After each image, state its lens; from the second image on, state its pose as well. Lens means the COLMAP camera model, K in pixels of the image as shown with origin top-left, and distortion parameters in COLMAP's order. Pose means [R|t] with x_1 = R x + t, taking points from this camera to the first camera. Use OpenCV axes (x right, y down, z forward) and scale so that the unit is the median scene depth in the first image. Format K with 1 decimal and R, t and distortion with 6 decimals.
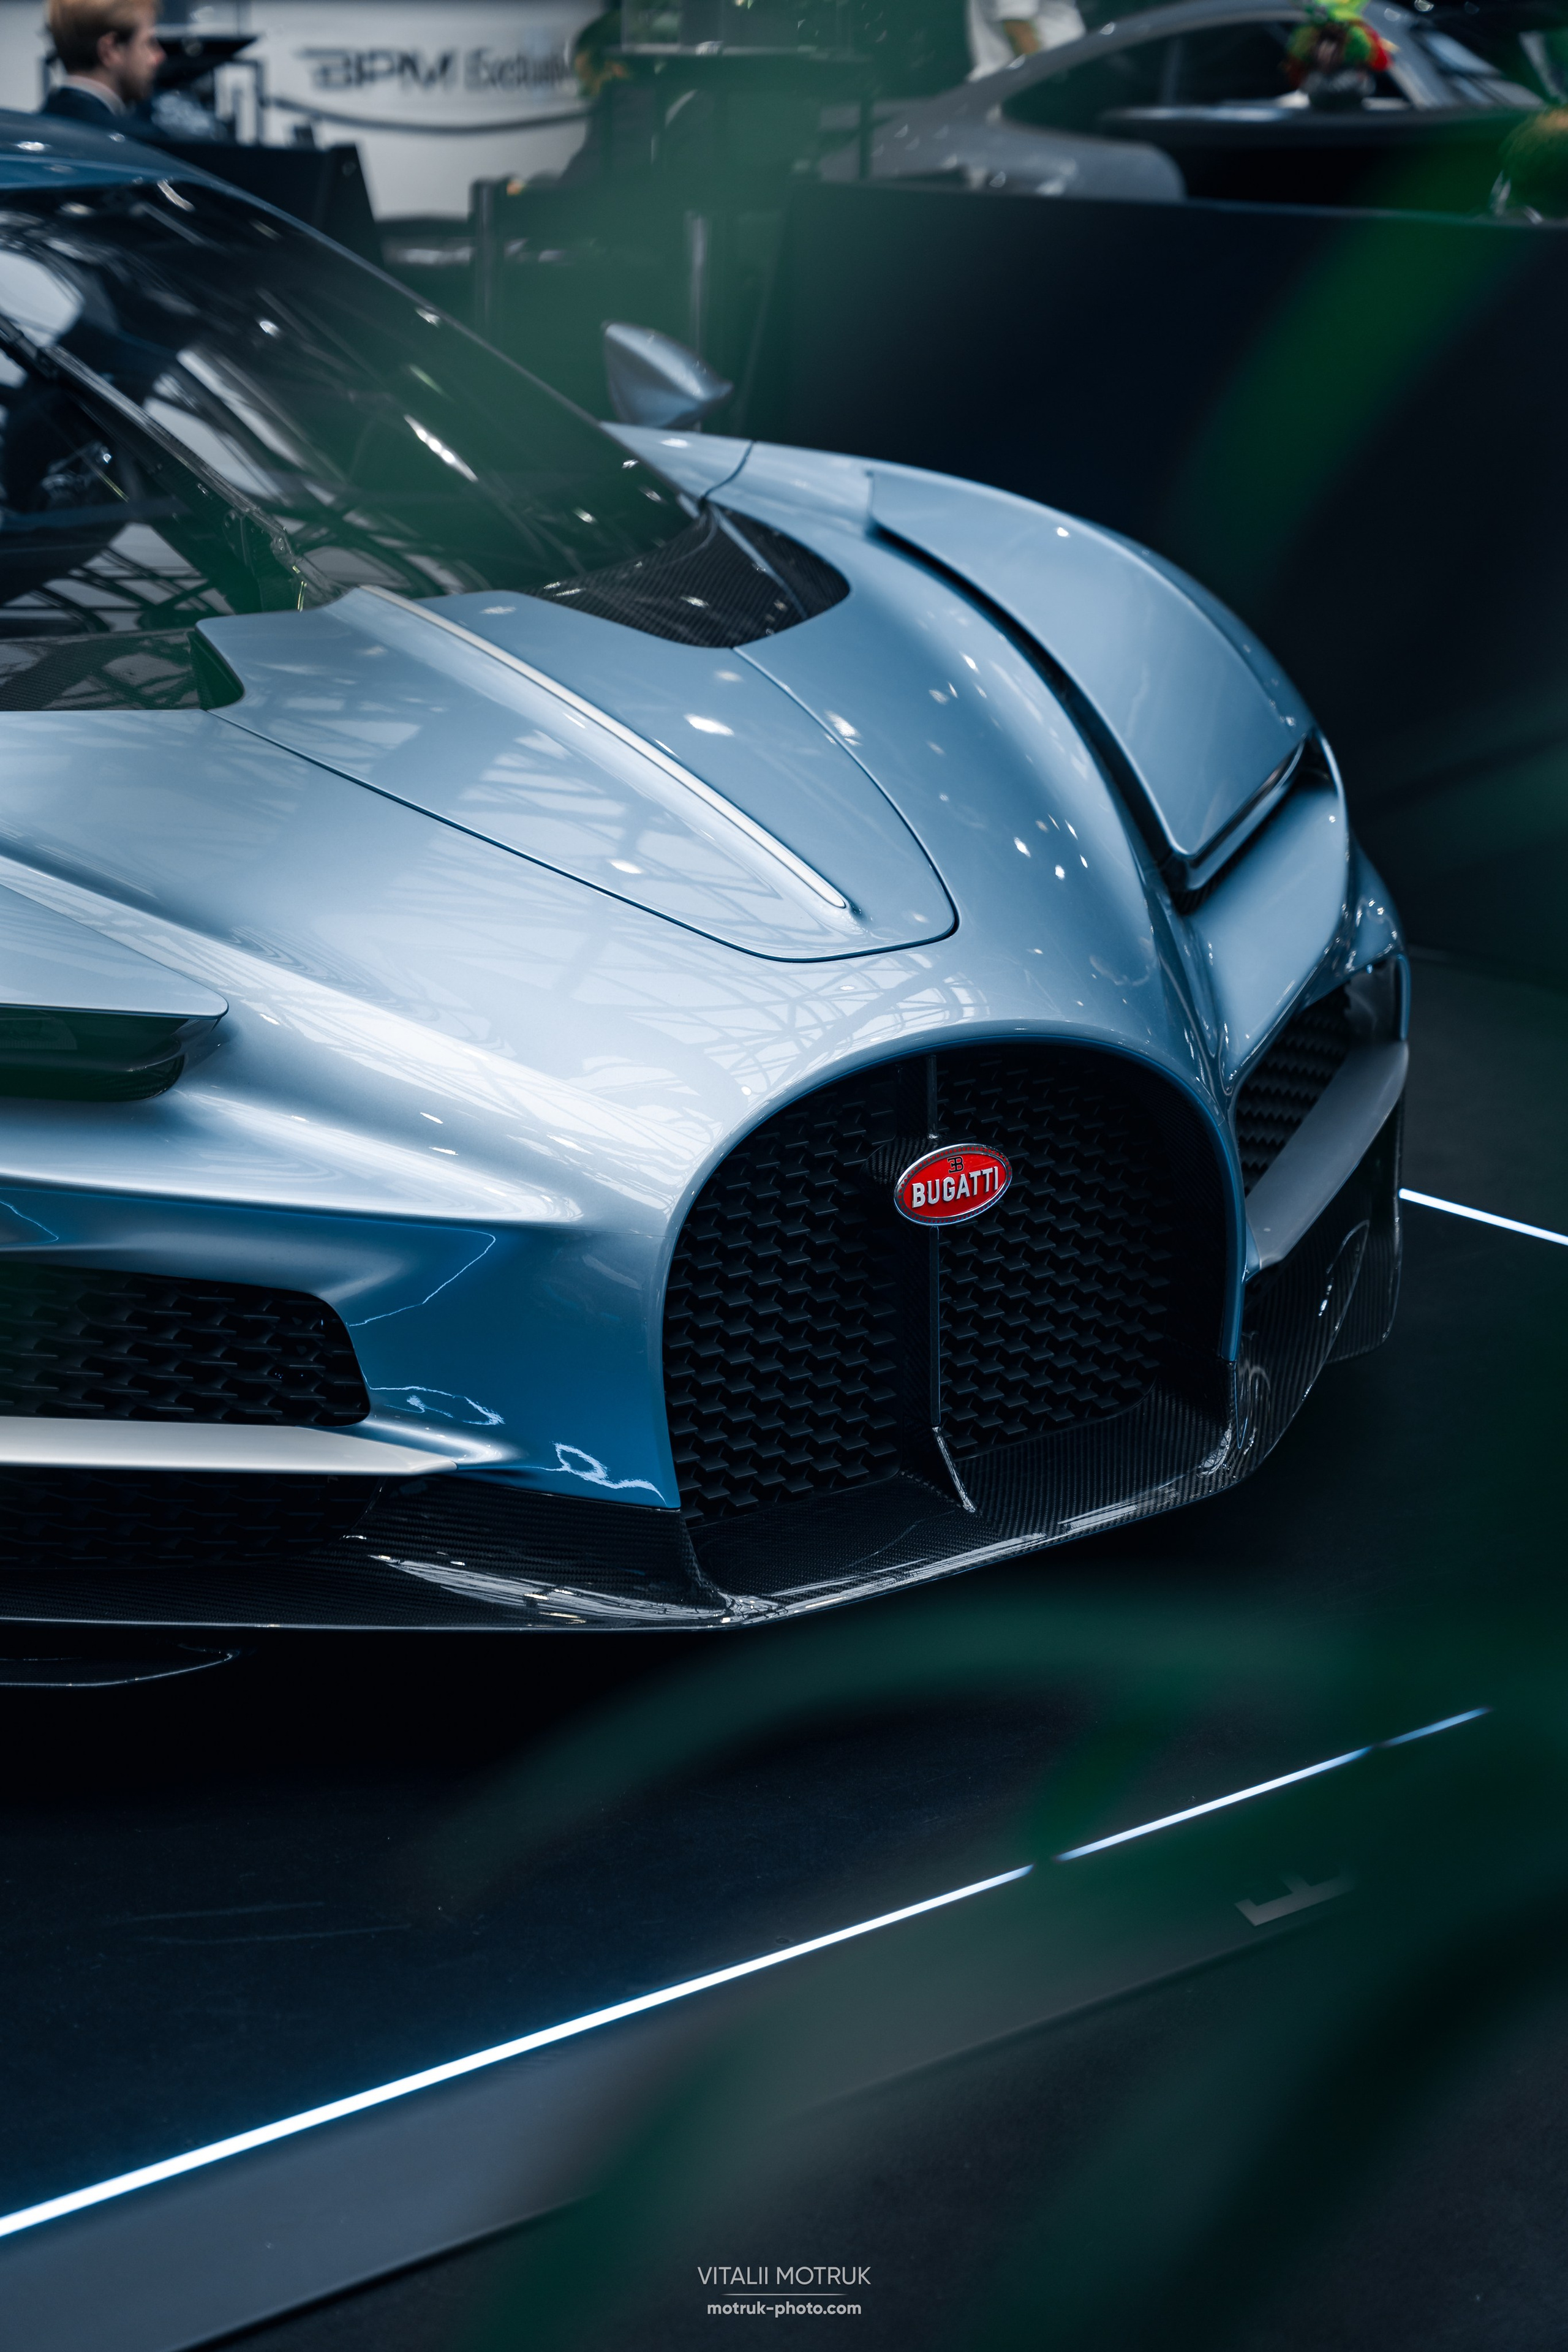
lens RADIAL K [[4399.1, 0, 784.0], [0, 4399.1, 1176.0], [0, 0, 1]] dist [0.033594, 0.088995]
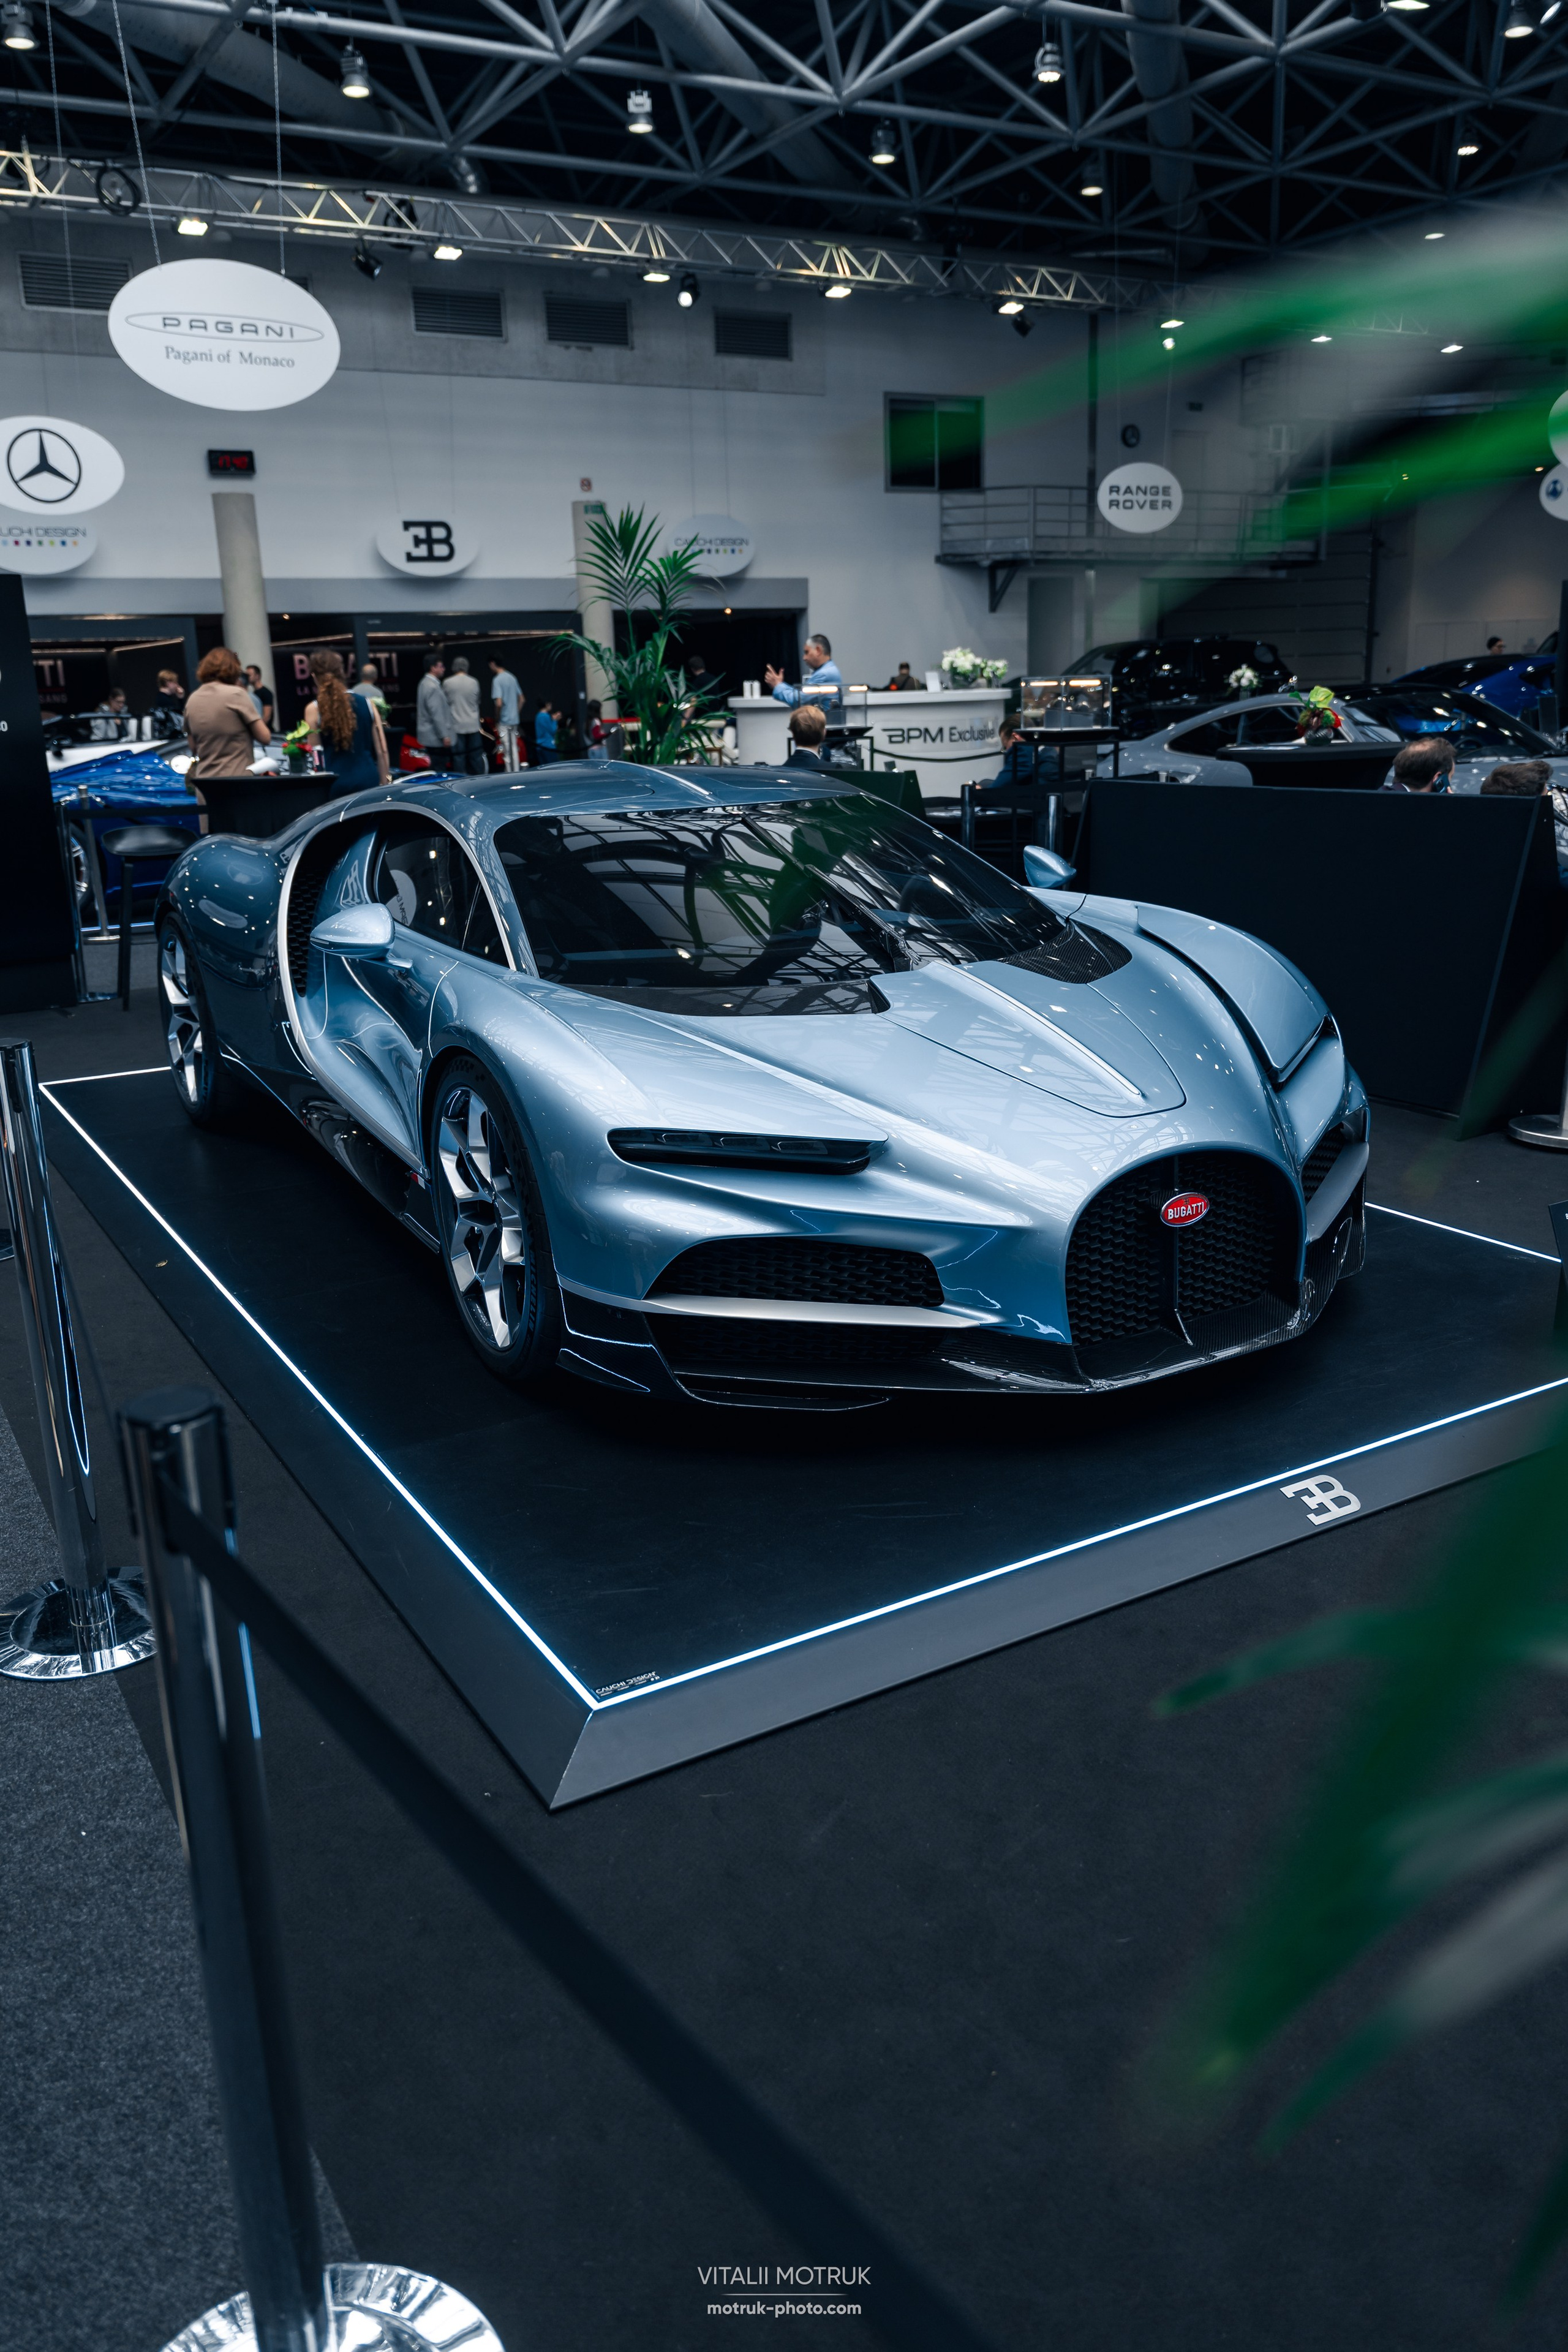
lens RADIAL K [[1729.4, 0, 784.0], [0, 1729.4, 1176.0], [0, 0, 1]] dist [-0.000932, -0.007795]
pose [[0.987179, 0.005394, -0.159528, -0.025529], [-0.004318, 0.999966, 0.007091, -0.020772], [0.159560, -0.006312, 0.987168, 0.026612]]
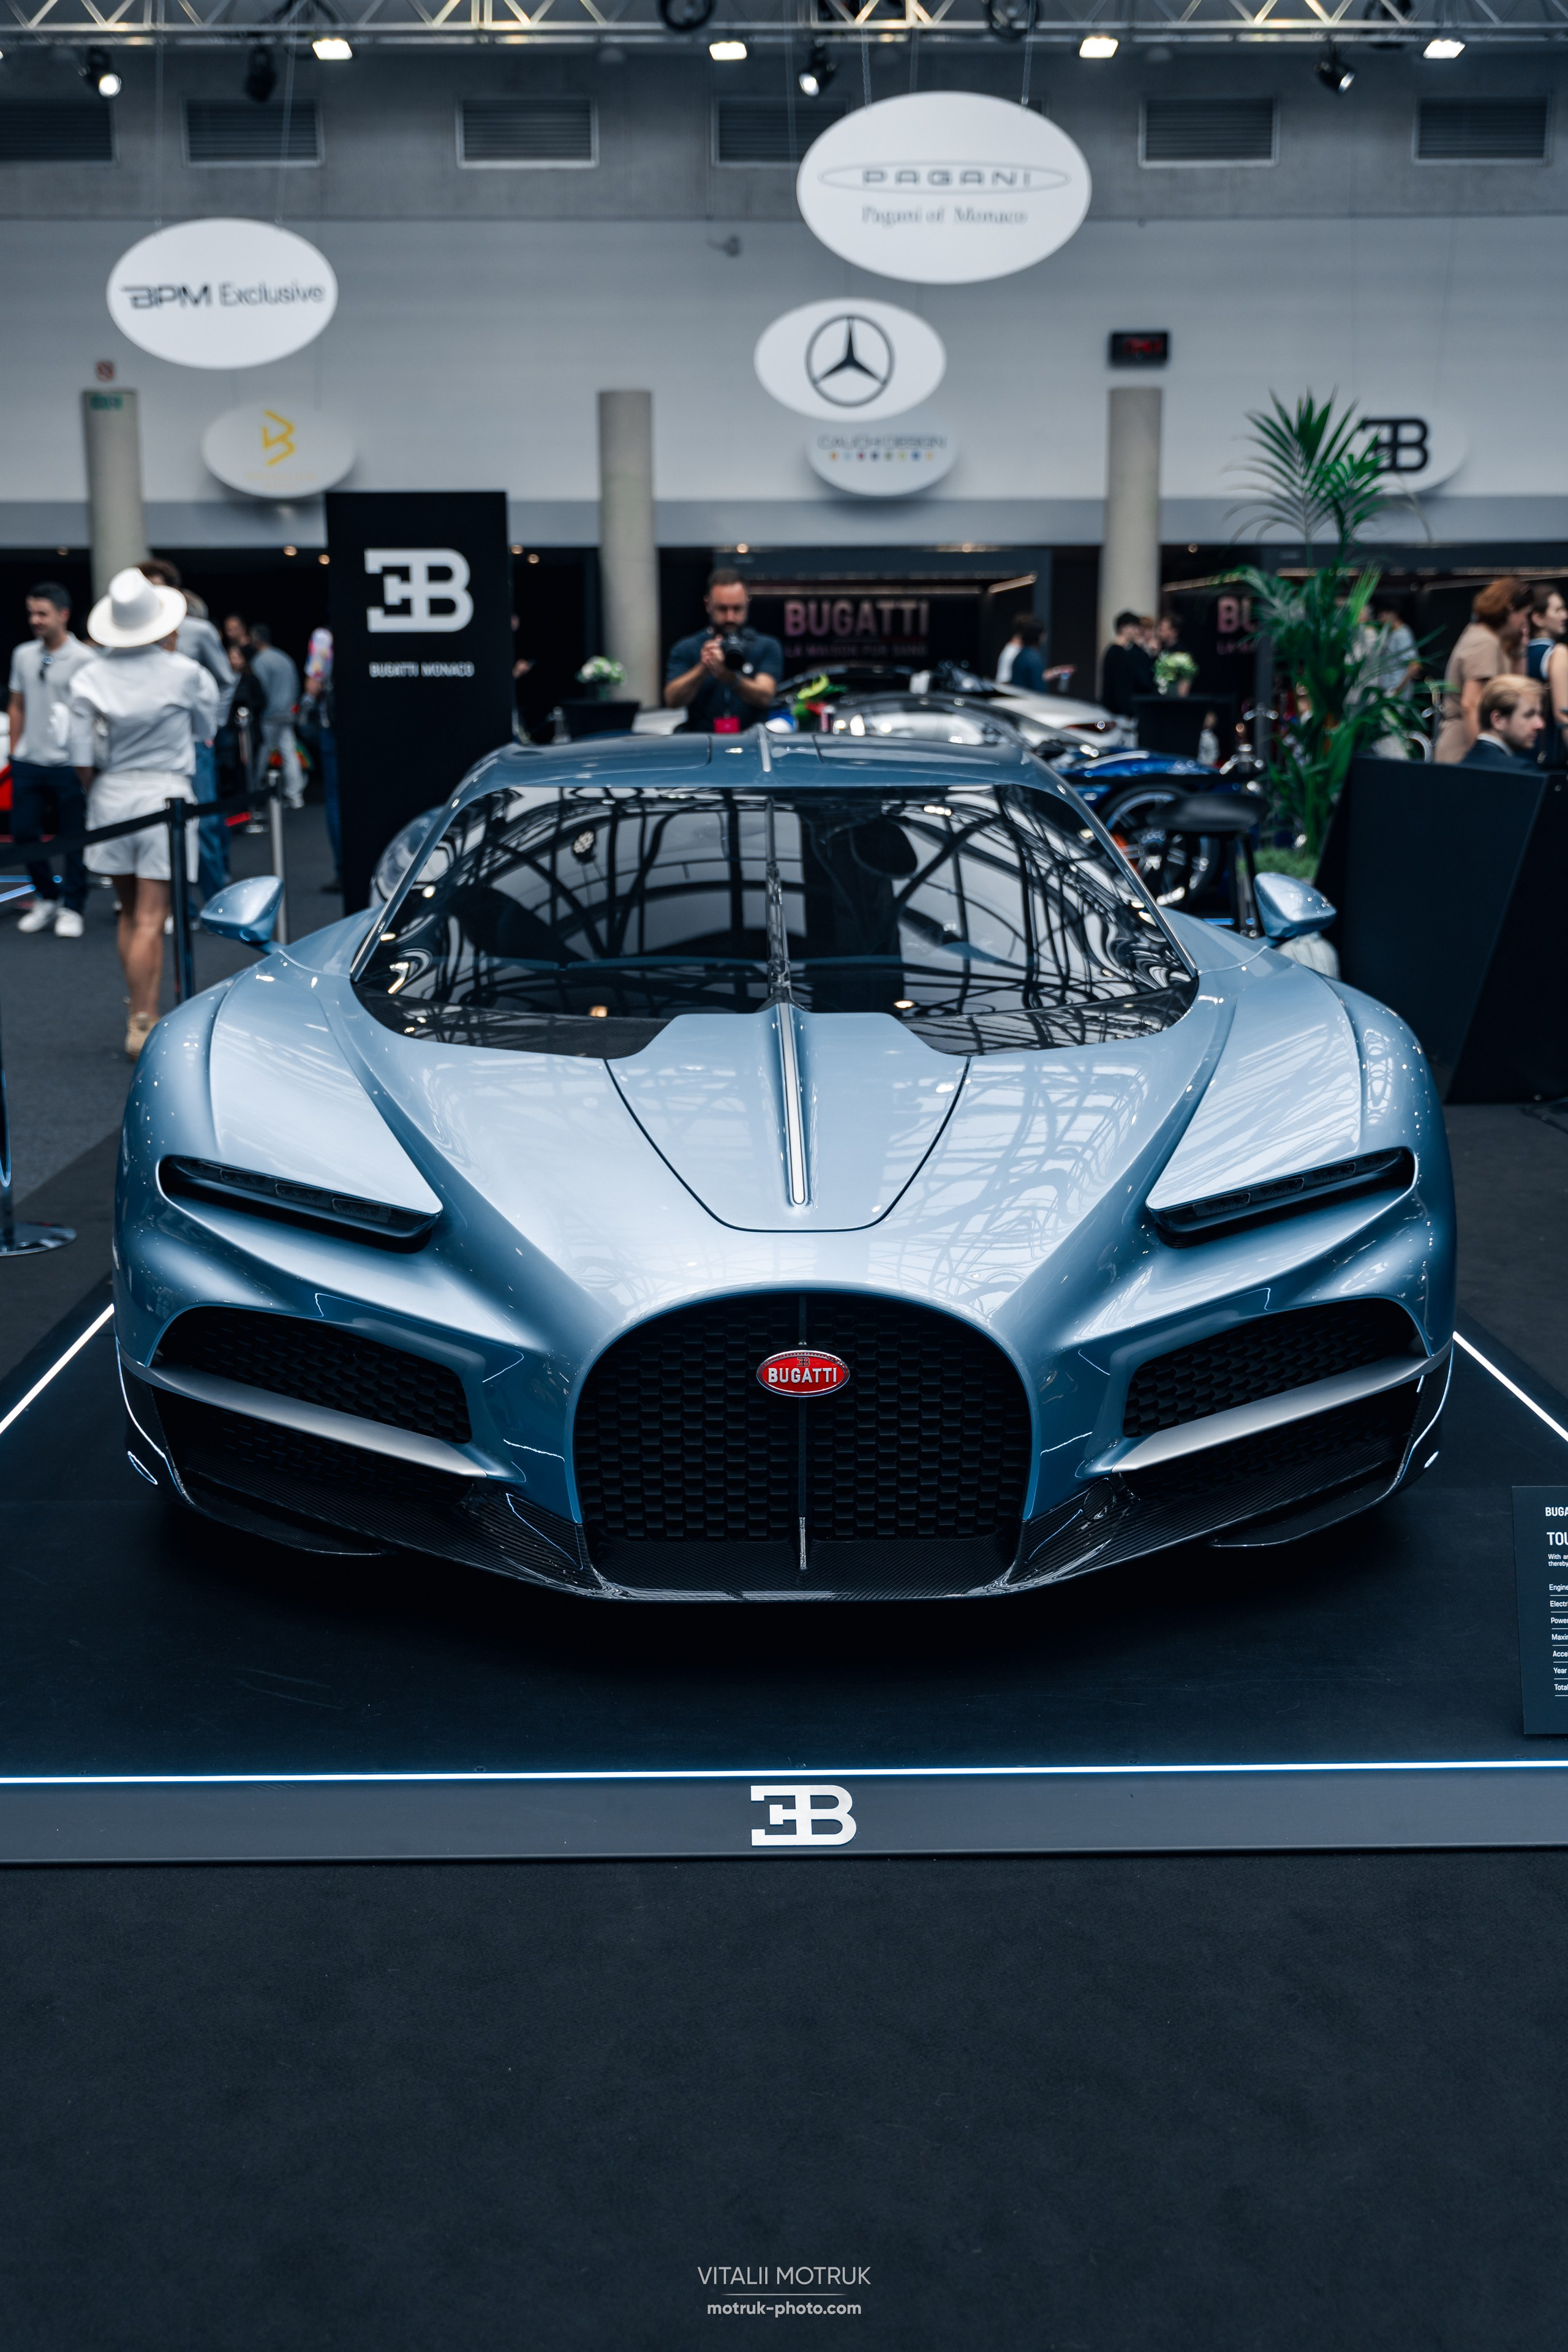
lens RADIAL K [[2407.8, 0, 779.4], [0, 2407.8, 1220.0], [0, 0, 1]] dist [0.011199, -0.013138]
pose [[0.787861, 0.125218, -0.602988, 0.540433], [-0.153794, 0.988094, 0.004243, -0.054751], [0.596340, 0.089393, 0.797739, 0.238999]]
